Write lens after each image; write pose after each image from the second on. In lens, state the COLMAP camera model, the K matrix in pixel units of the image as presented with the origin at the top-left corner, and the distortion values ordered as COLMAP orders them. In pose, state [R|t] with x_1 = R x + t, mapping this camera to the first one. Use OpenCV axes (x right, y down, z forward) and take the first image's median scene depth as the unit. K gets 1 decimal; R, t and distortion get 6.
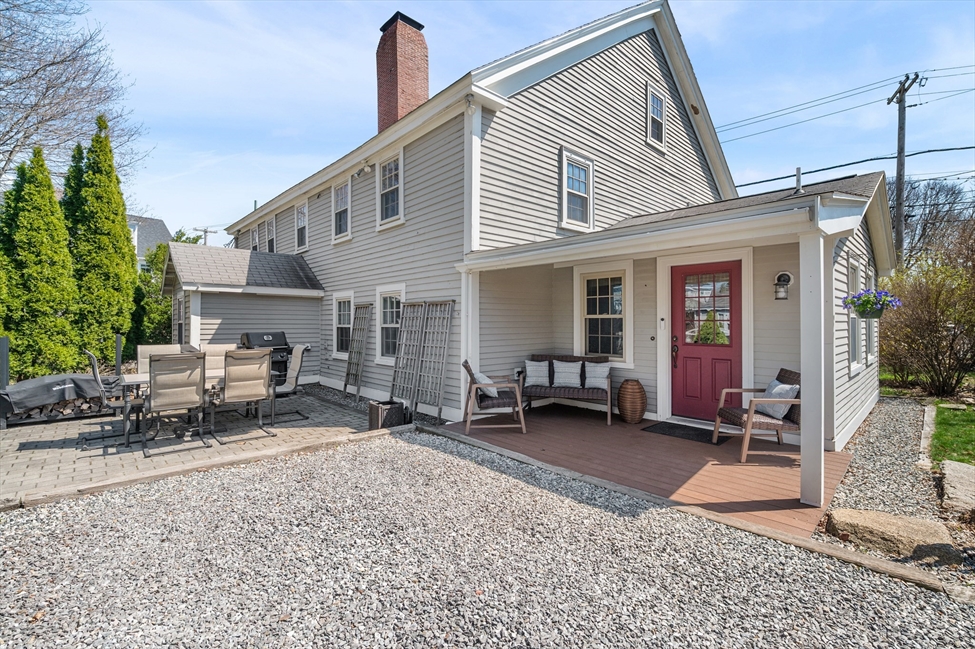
lens RADIAL K [[428.6, 0, 490.6], [0, 428.6, 320.2], [0, 0, 1]] dist [-0.001196, -0.000257]
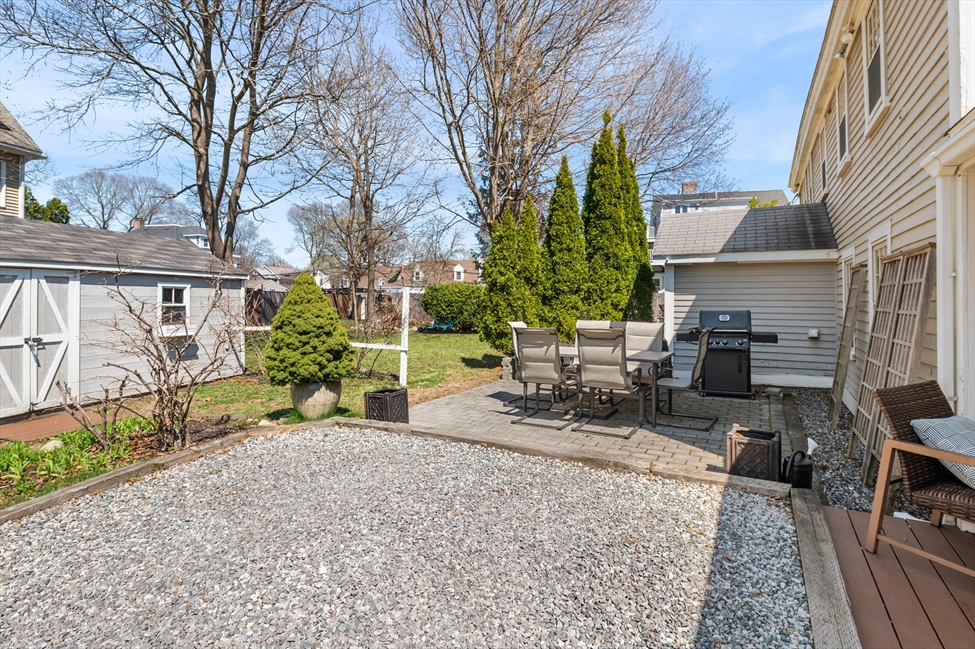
lens RADIAL K [[494.5, 0, 489.3], [0, 494.5, 295.3], [0, 0, 1]] dist [-0.000487, -0.000286]
pose [[0.312161, -0.012298, -0.949950, 0.247458], [0.005152, 0.999923, -0.011251, 0.010323], [0.950015, -0.001382, 0.312200, 0.393031]]
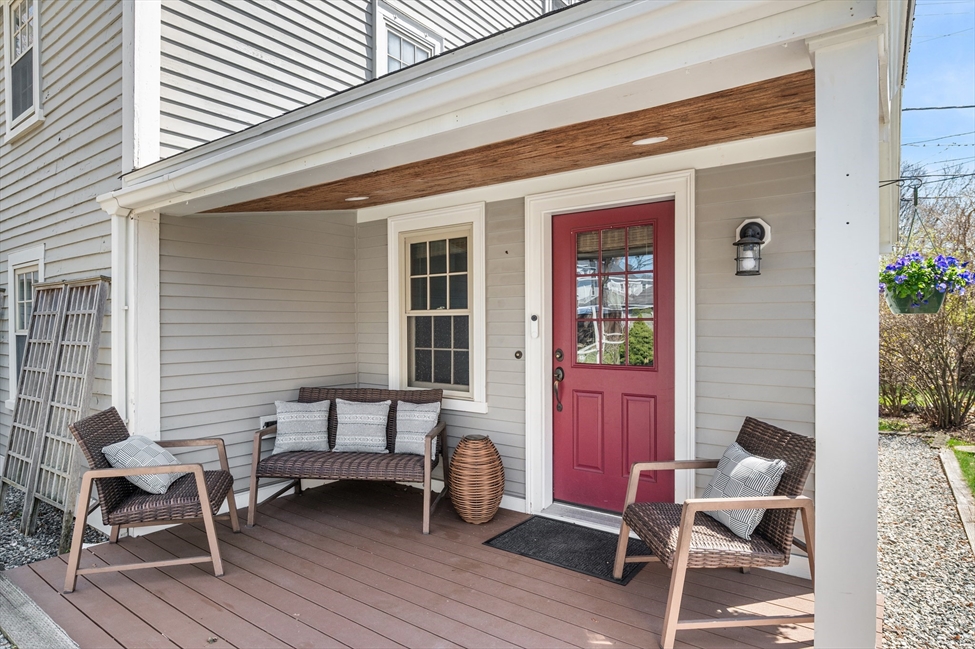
lens RADIAL K [[563.3, 0, 487.3], [0, 563.3, 331.1], [0, 0, 1]] dist [0.000398, 0.000619]
pose [[0.983720, -0.004304, 0.179656, 0.203003], [0.001875, 0.999905, 0.013686, 0.004410], [-0.179697, -0.013127, 0.983634, 0.314916]]
